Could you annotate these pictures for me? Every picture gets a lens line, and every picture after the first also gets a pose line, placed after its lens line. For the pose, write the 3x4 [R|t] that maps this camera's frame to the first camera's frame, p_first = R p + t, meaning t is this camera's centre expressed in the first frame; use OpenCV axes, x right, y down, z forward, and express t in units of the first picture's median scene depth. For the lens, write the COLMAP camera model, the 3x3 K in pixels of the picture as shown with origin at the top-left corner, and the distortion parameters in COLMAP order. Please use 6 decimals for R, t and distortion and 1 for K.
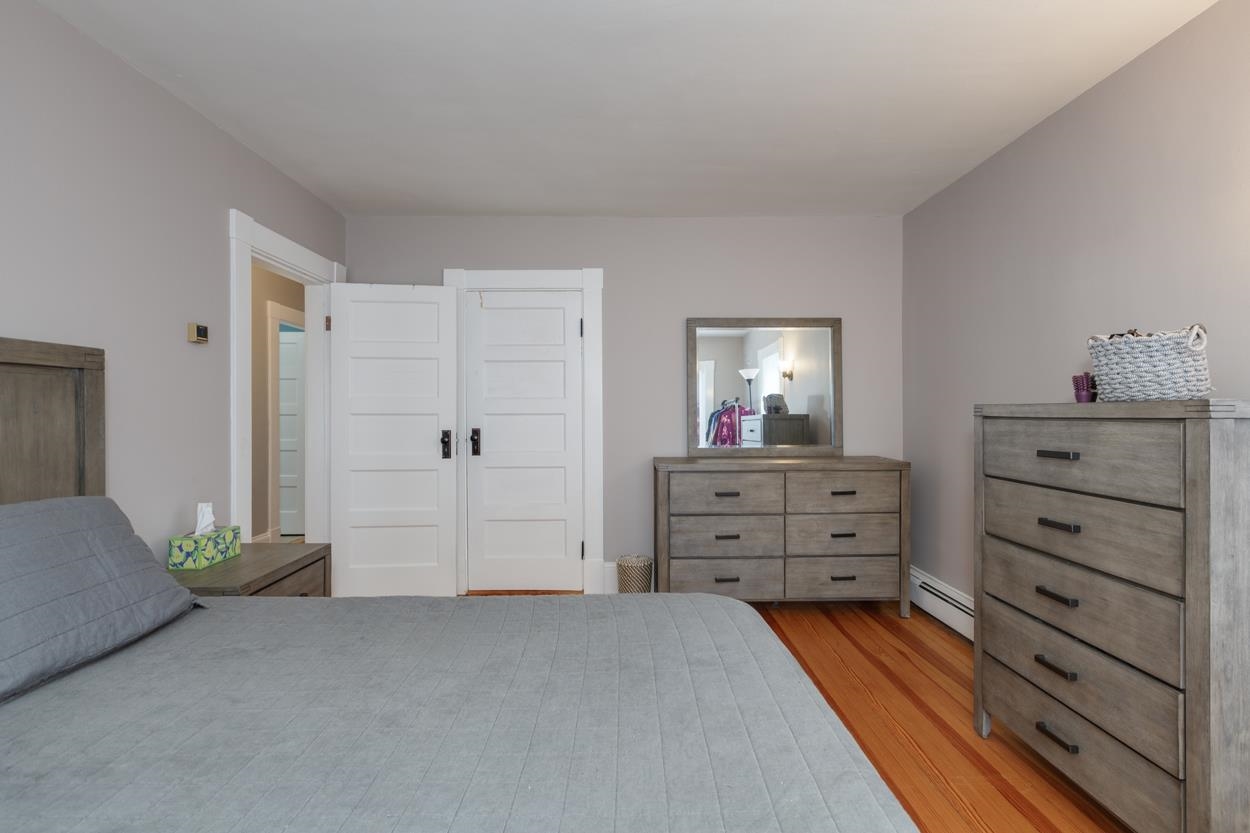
lens RADIAL K [[573.3, 0, 621.2], [0, 573.3, 410.2], [0, 0, 1]] dist [0.000720, 0.000284]
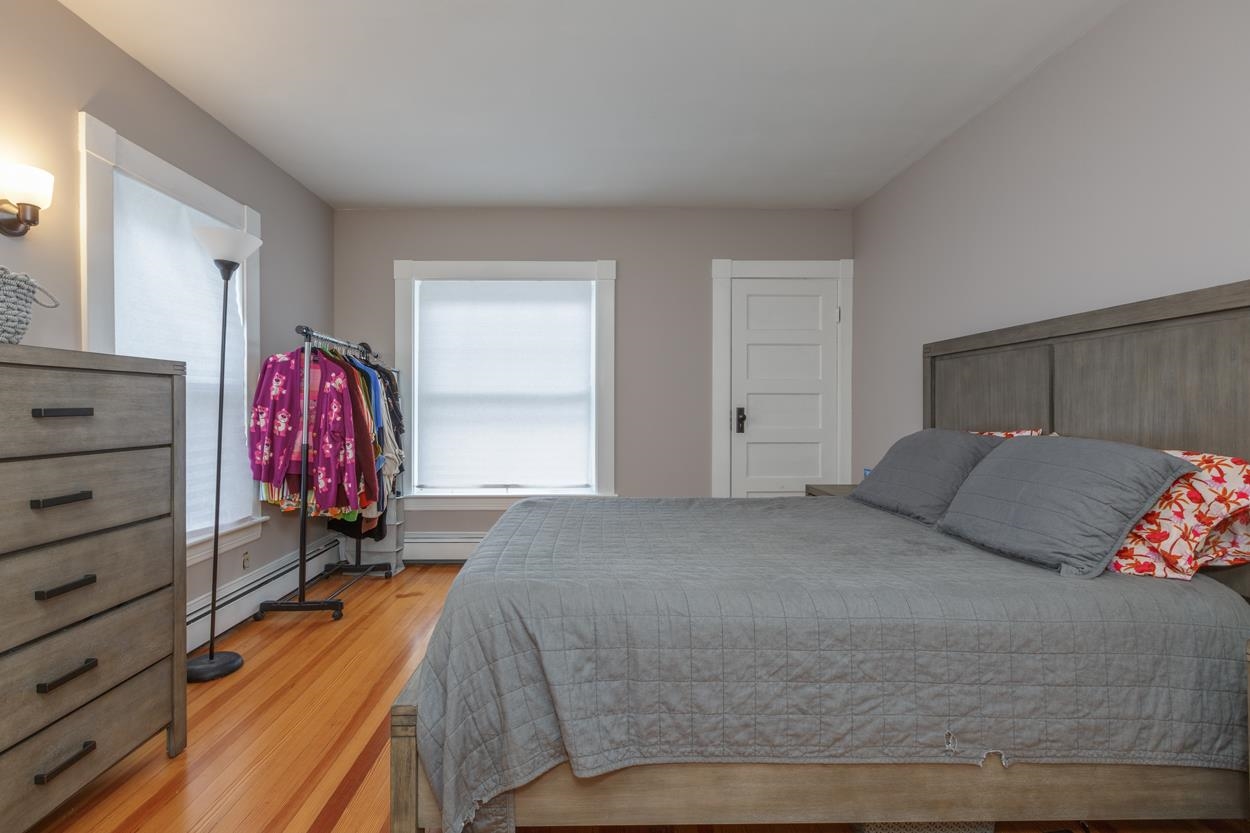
lens RADIAL K [[573.3, 0, 621.2], [0, 573.3, 410.2], [0, 0, 1]] dist [0.000720, 0.000284]
pose [[-0.999329, 0.004464, -0.036342, 0.003879], [0.004324, 0.999983, 0.003932, 0.078509], [0.036359, 0.003772, -0.999332, 1.937086]]
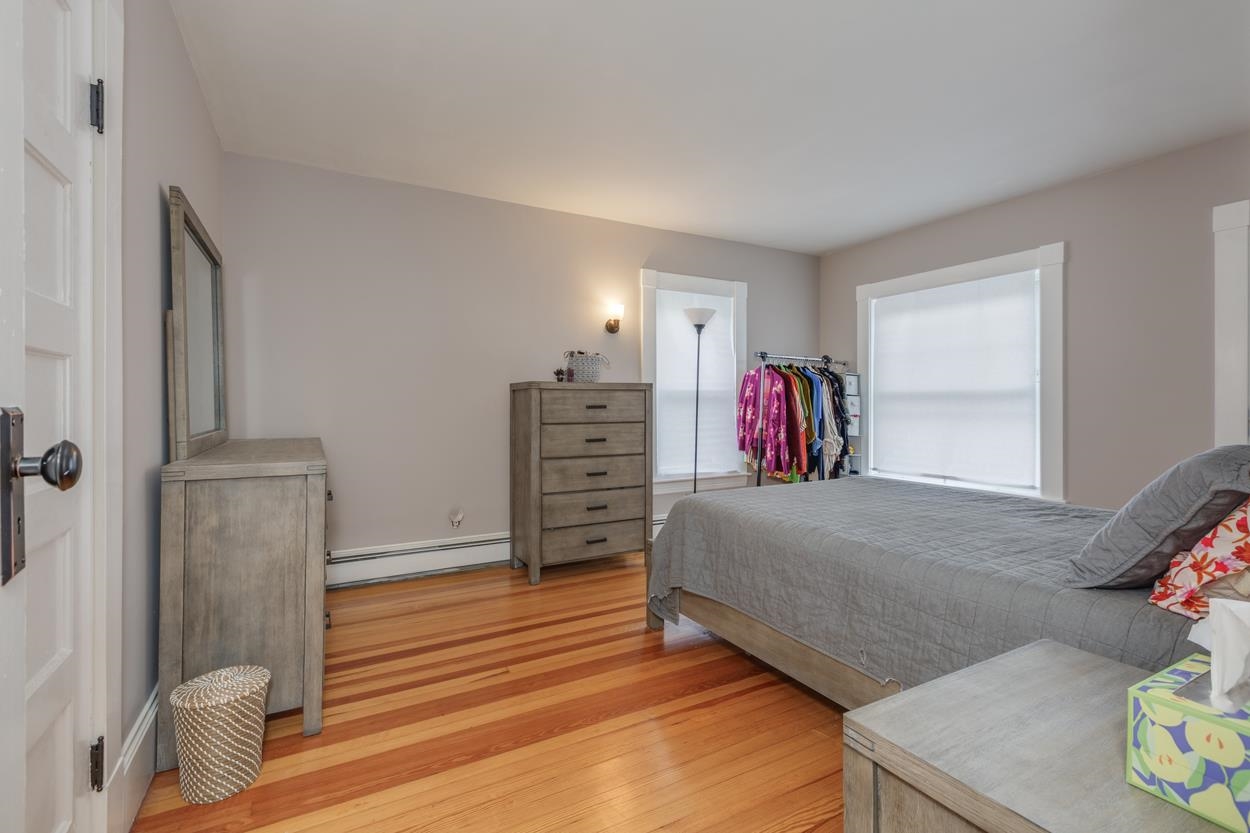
lens RADIAL K [[573.3, 0, 621.2], [0, 573.3, 410.2], [0, 0, 1]] dist [0.000720, 0.000284]
pose [[-0.496175, -0.007108, 0.868193, -1.174929], [0.002117, 0.999954, 0.009397, 0.074300], [-0.868220, 0.006501, -0.496137, 2.074326]]
